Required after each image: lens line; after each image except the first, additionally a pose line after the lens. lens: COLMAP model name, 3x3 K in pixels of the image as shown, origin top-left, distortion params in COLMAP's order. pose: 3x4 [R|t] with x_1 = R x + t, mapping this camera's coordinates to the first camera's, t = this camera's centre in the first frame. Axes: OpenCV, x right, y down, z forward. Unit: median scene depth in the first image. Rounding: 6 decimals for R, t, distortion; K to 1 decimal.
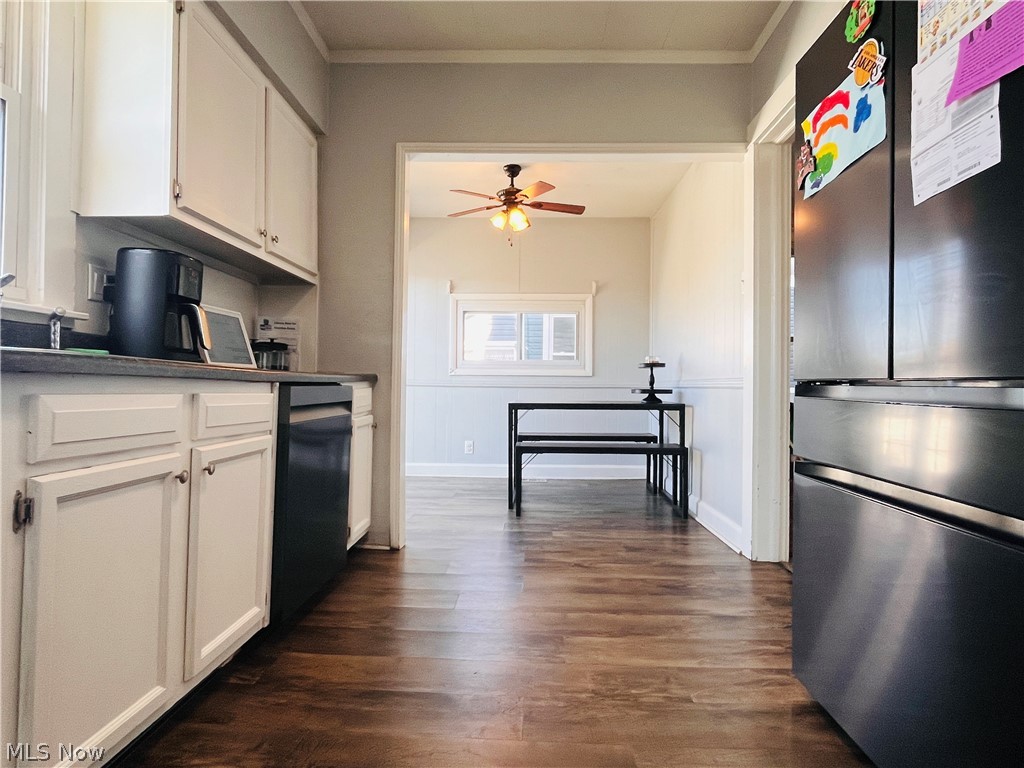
lens RADIAL K [[584.5, 0, 512.0], [0, 584.5, 384.0], [0, 0, 1]] dist [-0.000929, -0.000040]
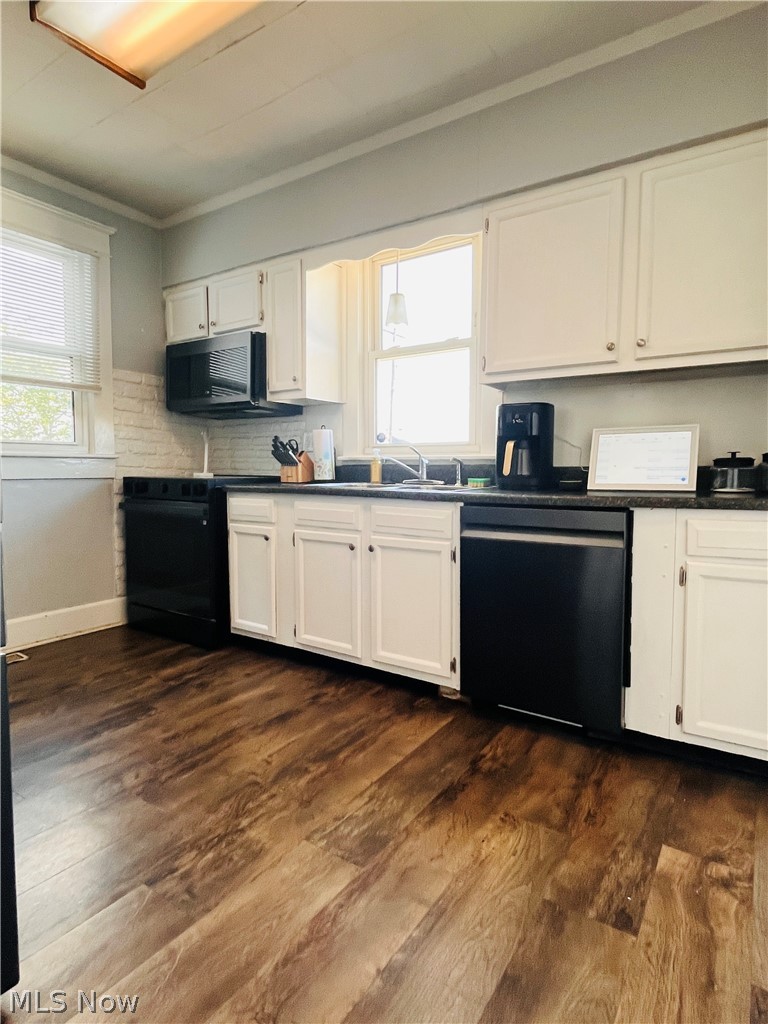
lens RADIAL K [[560.2, 0, 384.0], [0, 560.2, 512.0], [0, 0, 1]] dist [-0.000384, -0.000533]
pose [[-0.526766, 0.041289, -0.849007, 0.764859], [-0.012328, 0.998343, 0.056201, -0.051659], [0.849921, 0.040072, -0.525384, 1.632648]]
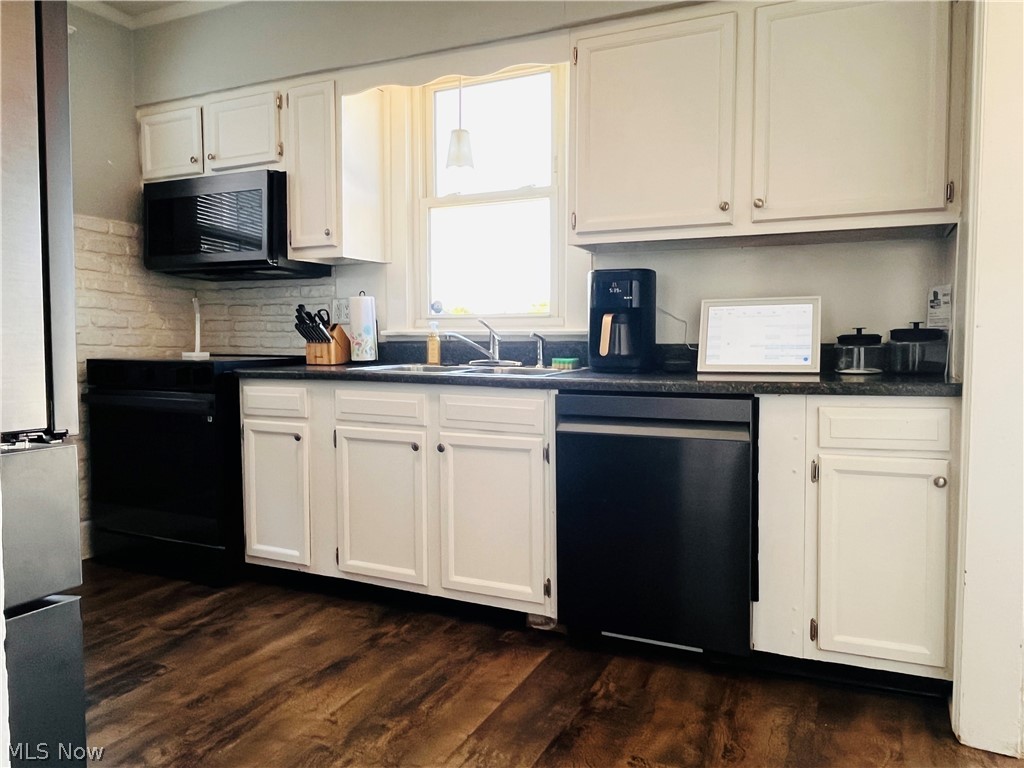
lens RADIAL K [[744.6, 0, 493.0], [0, 744.6, 381.5], [0, 0, 1]] dist [-0.001148, -0.000830]
pose [[-0.401904, 0.035418, -0.914997, 0.922566], [-0.003118, 0.999193, 0.040046, -0.075813], [0.915676, 0.018948, -0.401469, 1.563683]]
